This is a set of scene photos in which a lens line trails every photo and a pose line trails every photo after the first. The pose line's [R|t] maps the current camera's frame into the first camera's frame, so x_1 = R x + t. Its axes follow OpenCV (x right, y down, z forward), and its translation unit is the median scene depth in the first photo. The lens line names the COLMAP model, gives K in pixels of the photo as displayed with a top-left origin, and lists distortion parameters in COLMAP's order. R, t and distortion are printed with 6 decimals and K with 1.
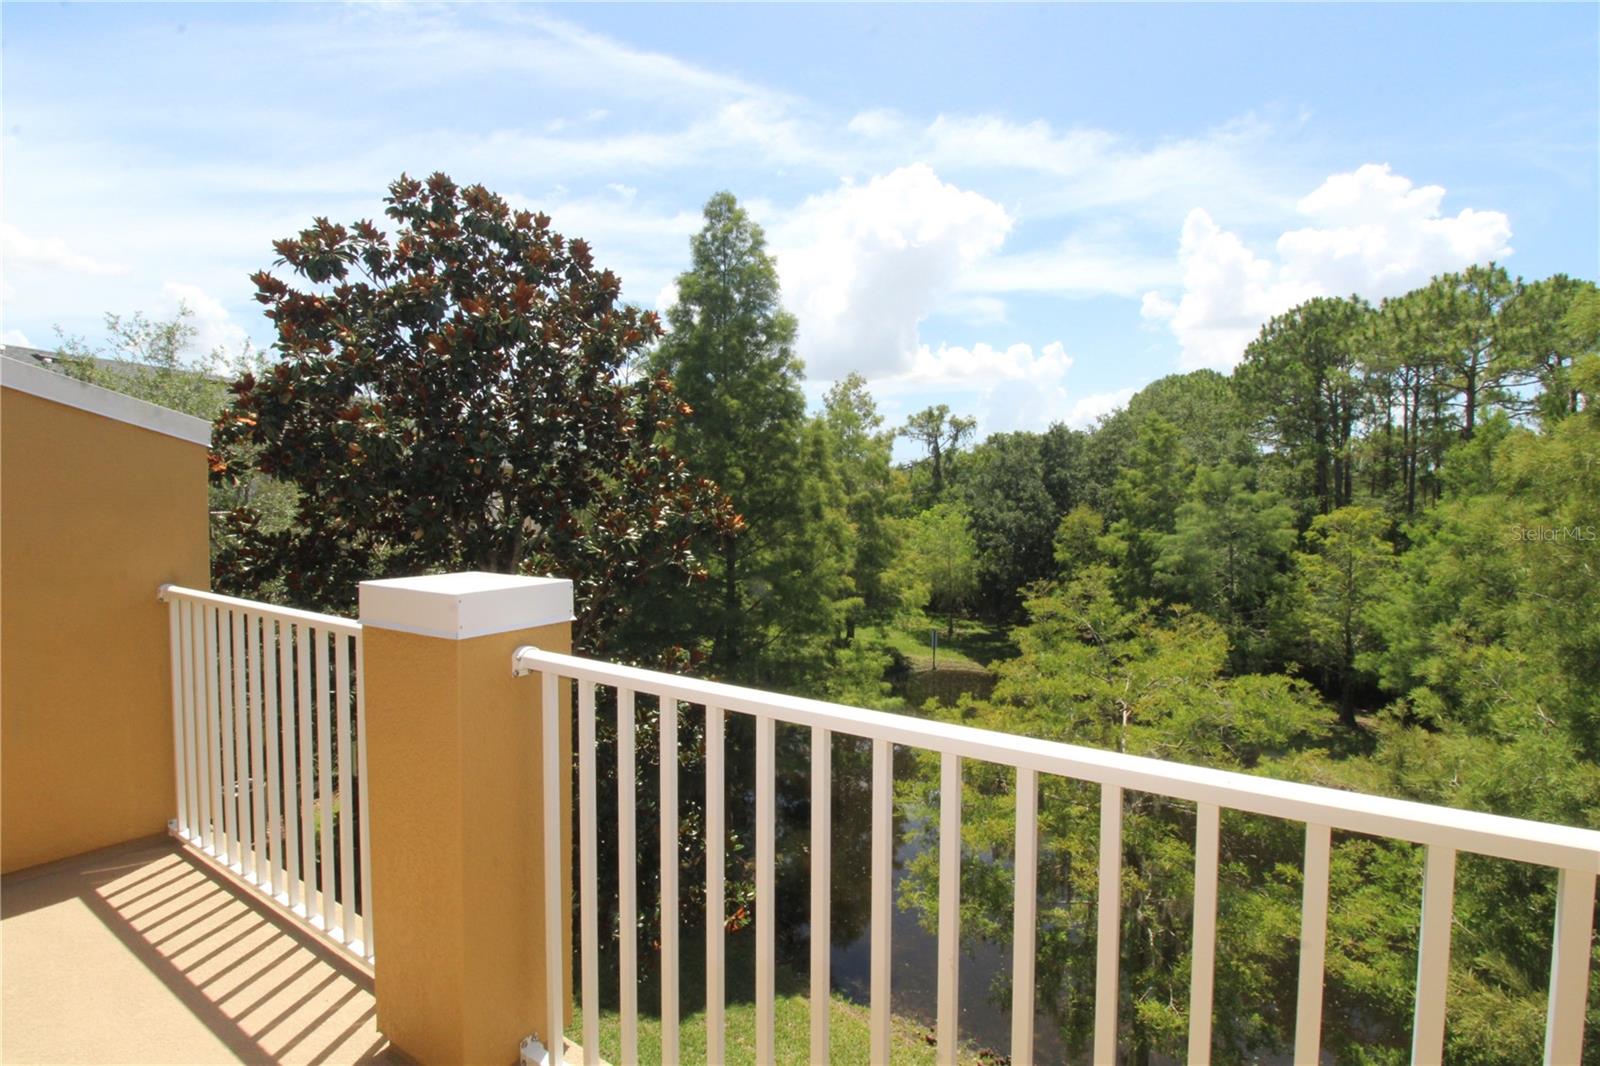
lens RADIAL K [[763.1, 0, 792.0], [0, 763.1, 524.0], [0, 0, 1]] dist [-0.015119, -0.000633]
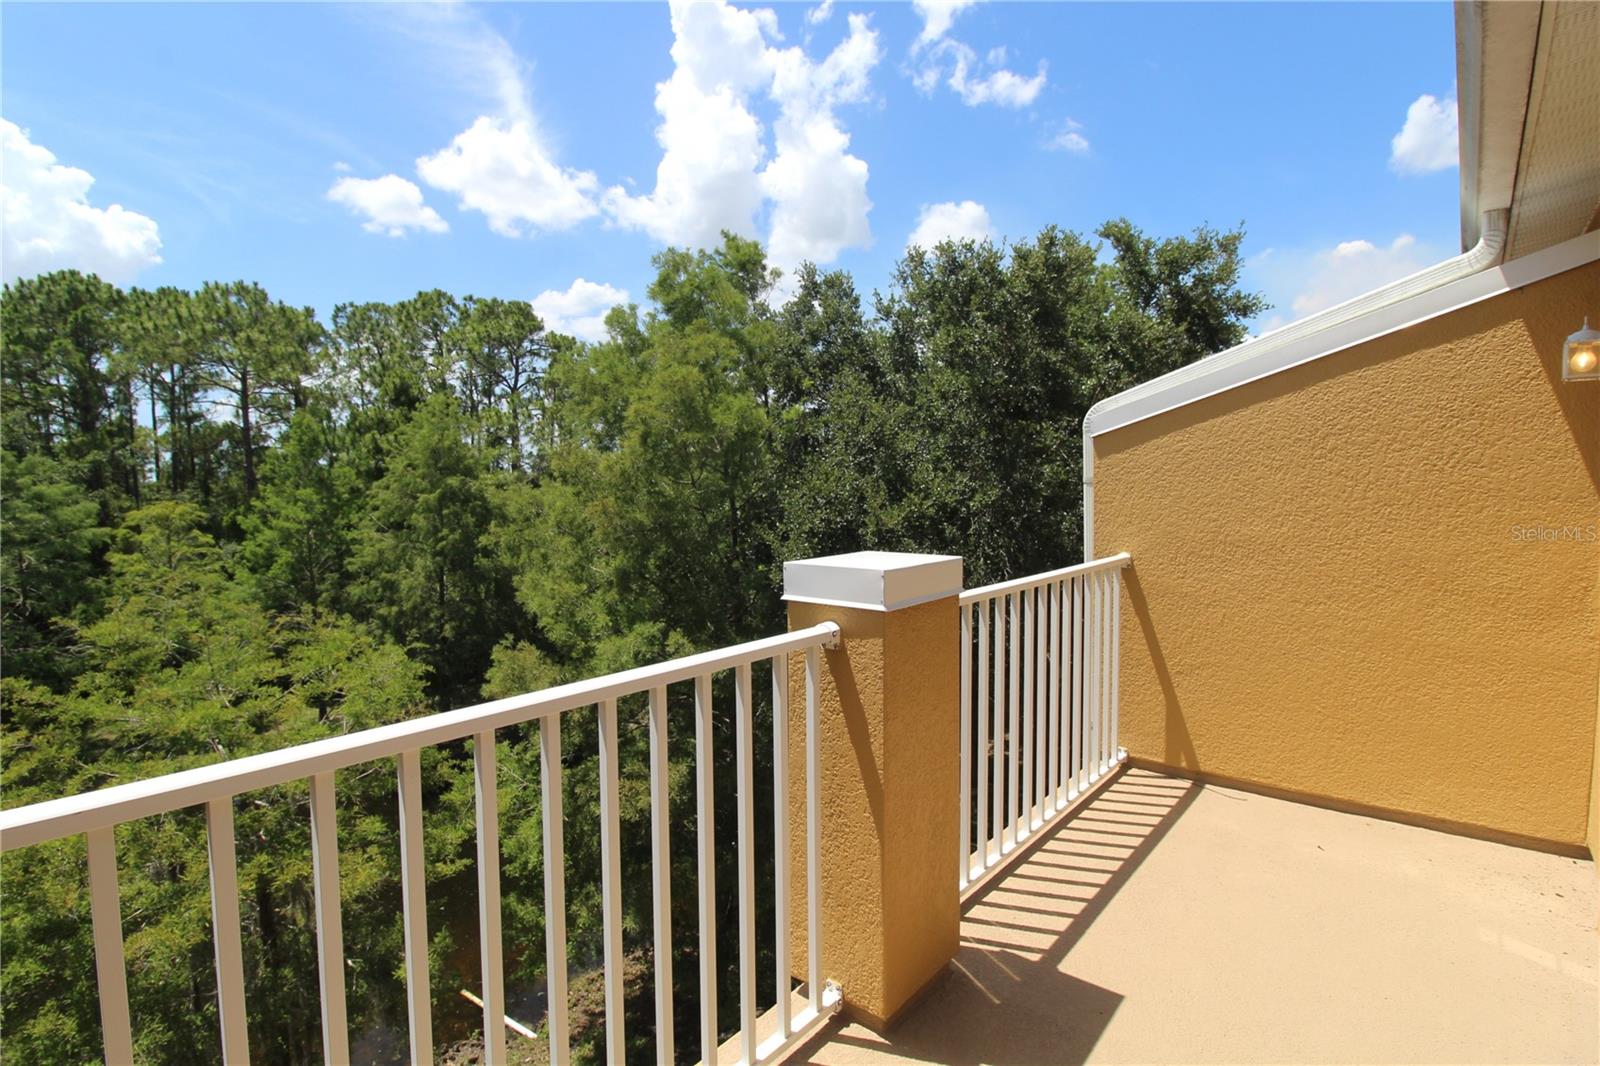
lens RADIAL K [[753.8, 0, 790.1], [0, 753.8, 524.3], [0, 0, 1]] dist [-0.000039, -0.015874]
pose [[0.142277, -0.049812, 0.988573, -0.098115], [0.042895, 0.998105, 0.044119, -0.000784], [-0.988897, 0.036128, 0.144144, 0.064193]]
